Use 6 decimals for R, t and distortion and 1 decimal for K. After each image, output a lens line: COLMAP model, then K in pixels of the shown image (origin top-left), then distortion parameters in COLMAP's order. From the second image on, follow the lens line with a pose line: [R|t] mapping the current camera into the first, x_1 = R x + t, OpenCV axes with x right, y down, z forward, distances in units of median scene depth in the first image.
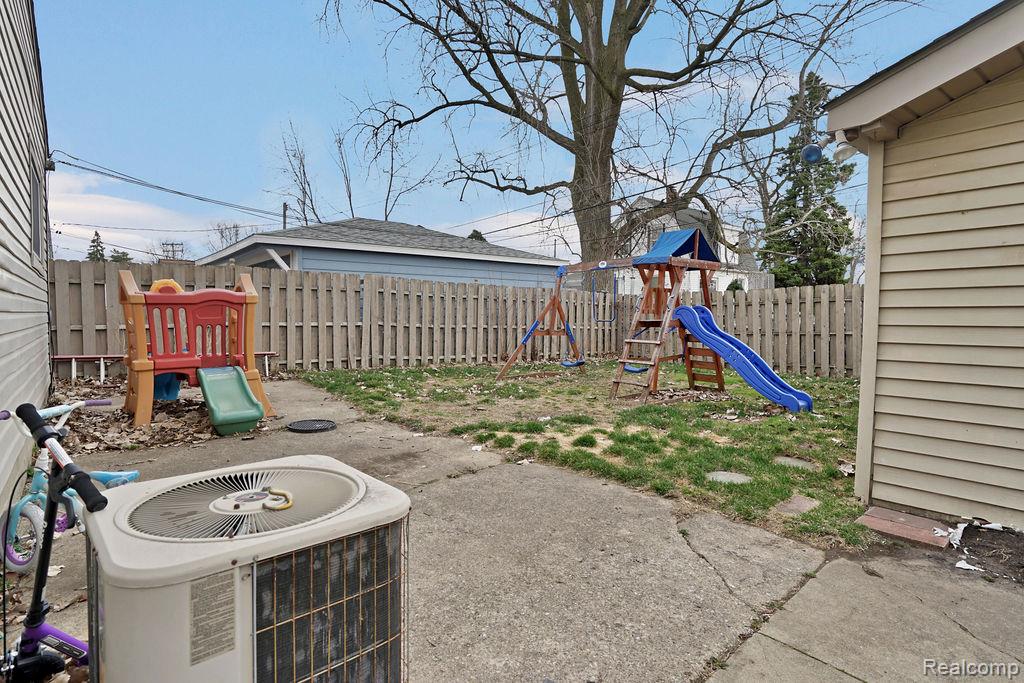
lens RADIAL K [[537.0, 0, 513.7], [0, 537.0, 332.2], [0, 0, 1]] dist [-0.004049, 0.001374]
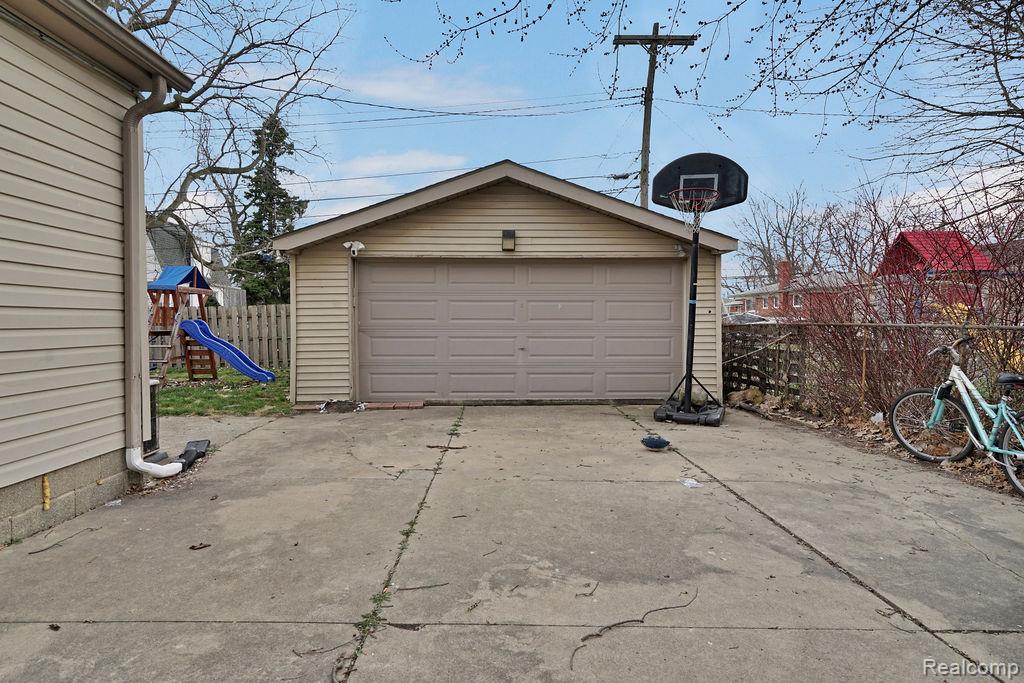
lens RADIAL K [[537.0, 0, 510.8], [0, 537.0, 335.6], [0, 0, 1]] dist [-0.004049, 0.001374]
pose [[0.612499, -0.025815, 0.790050, -0.188574], [0.034977, 0.999373, 0.005538, 0.009568], [-0.789697, 0.024242, 0.613017, -0.367011]]
